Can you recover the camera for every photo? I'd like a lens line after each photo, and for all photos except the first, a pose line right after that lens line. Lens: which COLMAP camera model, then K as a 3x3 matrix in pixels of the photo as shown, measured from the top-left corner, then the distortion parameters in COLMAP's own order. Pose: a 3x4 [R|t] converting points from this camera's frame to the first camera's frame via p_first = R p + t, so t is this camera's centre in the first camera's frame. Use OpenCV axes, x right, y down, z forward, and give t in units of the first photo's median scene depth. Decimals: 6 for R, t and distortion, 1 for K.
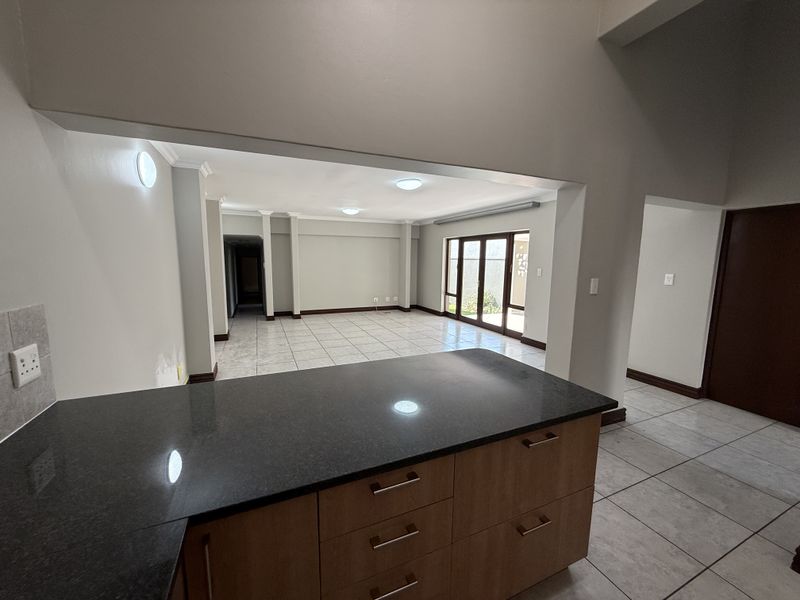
lens RADIAL K [[321.0, 0, 397.4], [0, 321.0, 303.8], [0, 0, 1]] dist [0.001467, -0.000058]
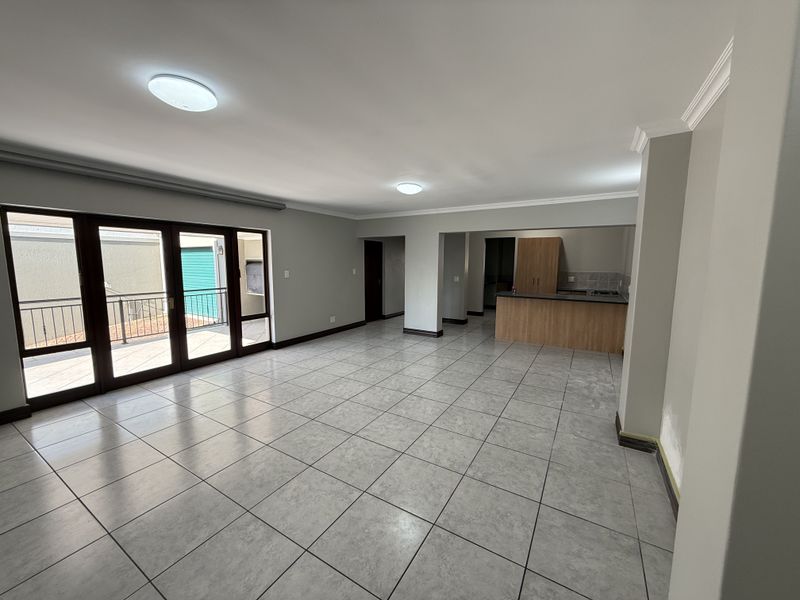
lens RADIAL K [[321.0, 0, 399.1], [0, 321.0, 299.3], [0, 0, 1]] dist [0.001467, -0.000058]
pose [[-0.570833, -0.116379, 0.812776, -0.553269], [0.093990, 0.974134, 0.205495, -0.177378], [-0.815669, 0.193696, -0.545130, 1.143252]]
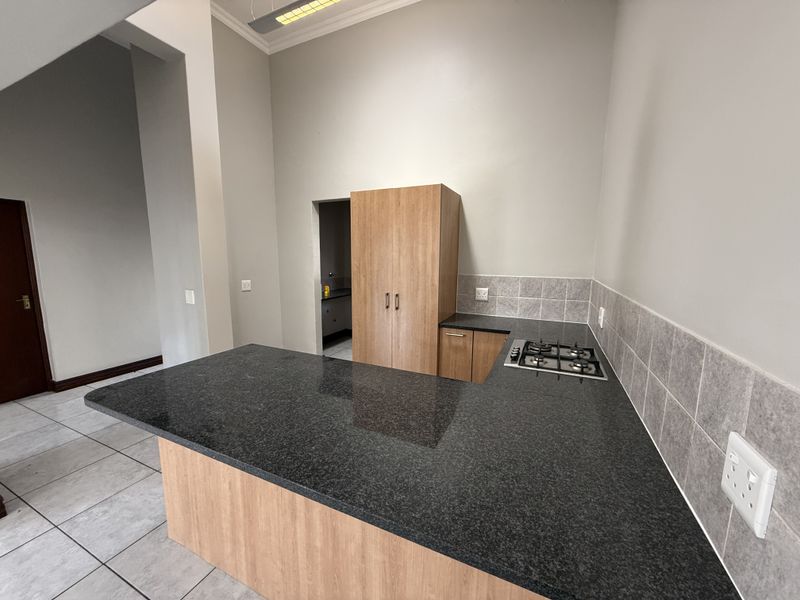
lens RADIAL K [[321.0, 0, 396.7], [0, 321.0, 298.5], [0, 0, 1]] dist [0.001467, -0.000058]
pose [[-0.658546, -0.128641, 0.741464, -0.158820], [0.080319, 0.967638, 0.239219, -0.045993], [-0.748242, 0.217090, -0.626902, 0.214890]]
